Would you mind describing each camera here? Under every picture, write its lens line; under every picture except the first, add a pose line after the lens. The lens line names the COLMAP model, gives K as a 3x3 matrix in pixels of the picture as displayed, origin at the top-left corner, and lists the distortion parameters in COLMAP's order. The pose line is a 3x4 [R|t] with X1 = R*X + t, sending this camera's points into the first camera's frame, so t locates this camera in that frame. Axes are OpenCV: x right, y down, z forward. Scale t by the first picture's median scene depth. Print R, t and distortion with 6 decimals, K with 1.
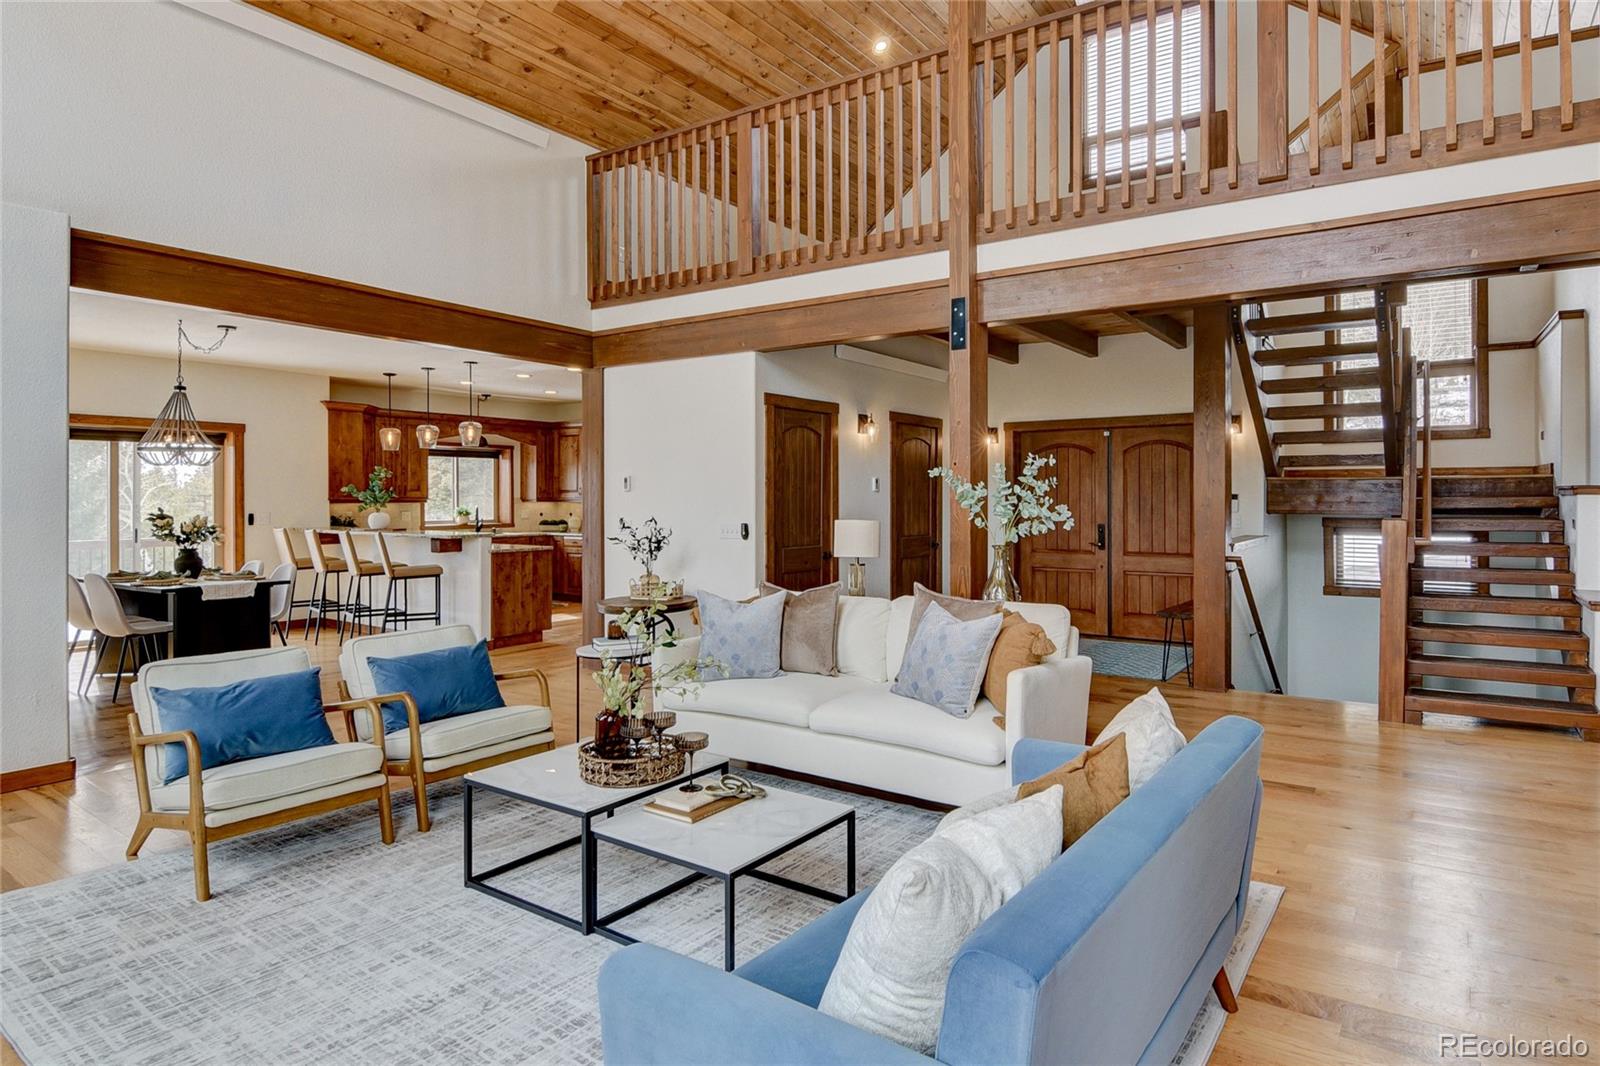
lens RADIAL K [[867.9, 0, 884.6], [0, 867.9, 494.1], [0, 0, 1]] dist [0.014659, -0.024433]
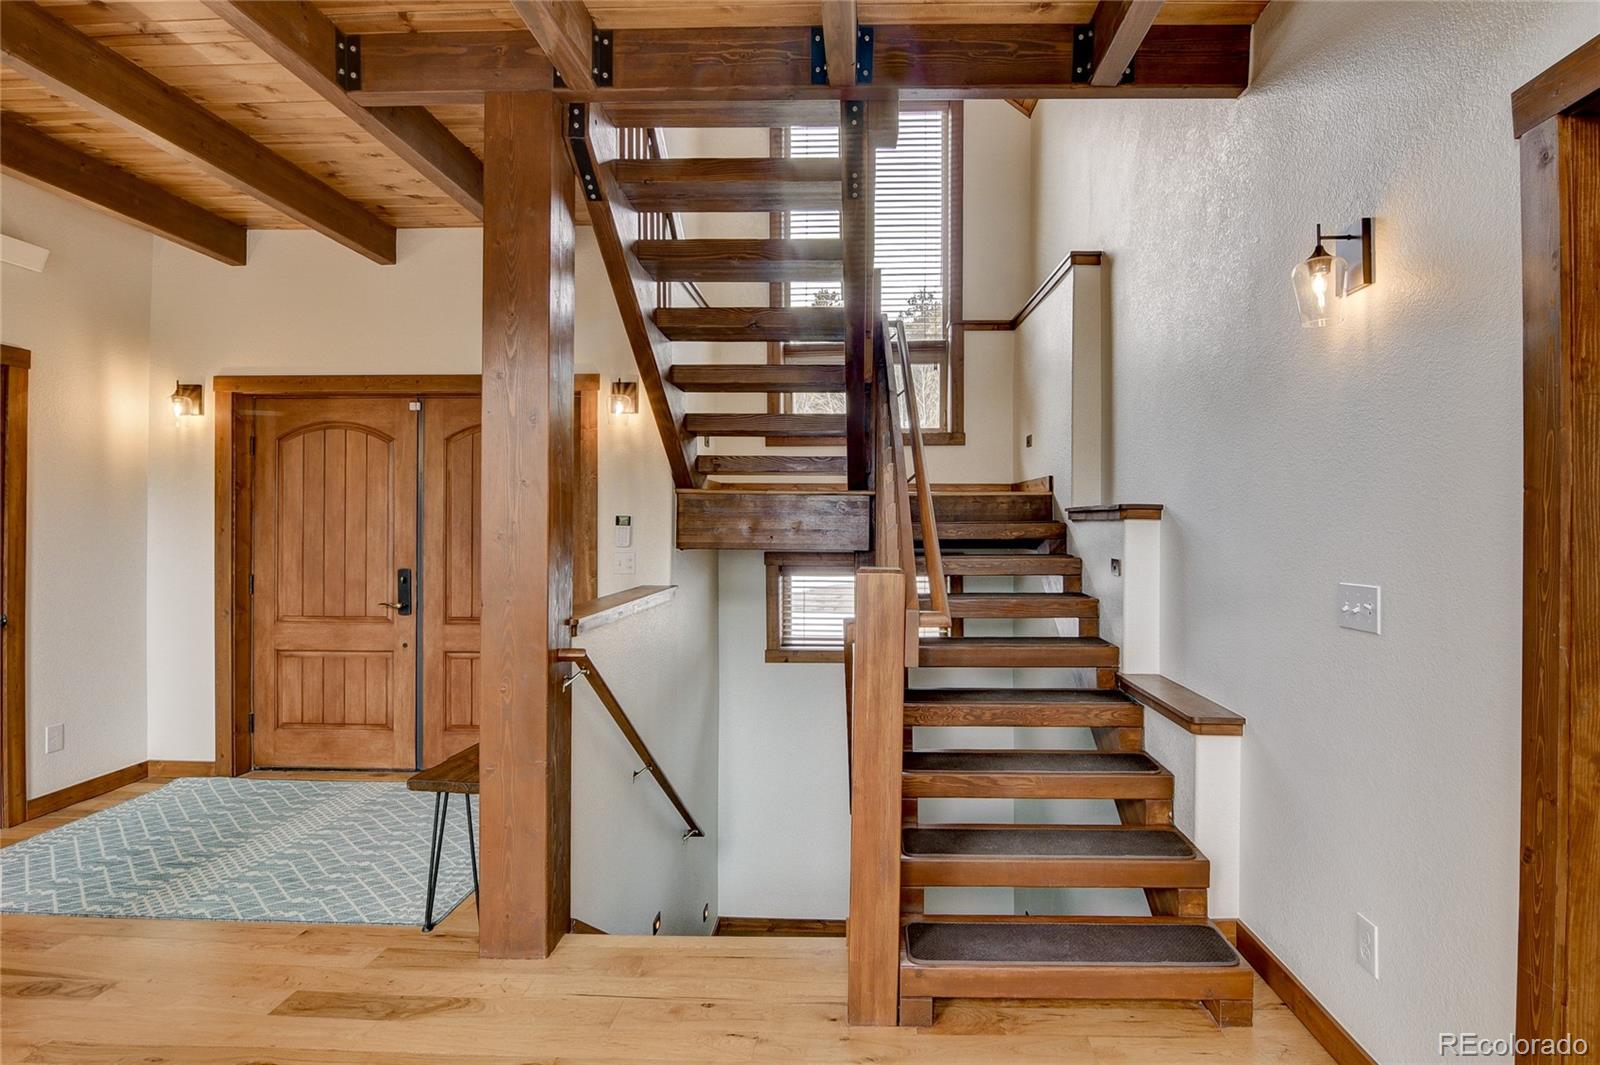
lens RADIAL K [[806.4, 0, 811.5], [0, 806.4, 525.3], [0, 0, 1]] dist [0.000540, -0.019440]
pose [[0.877423, 0.003566, 0.479705, 0.256799], [-0.007297, 0.999956, 0.005914, 0.002094], [-0.479662, -0.008689, 0.877410, 0.472390]]
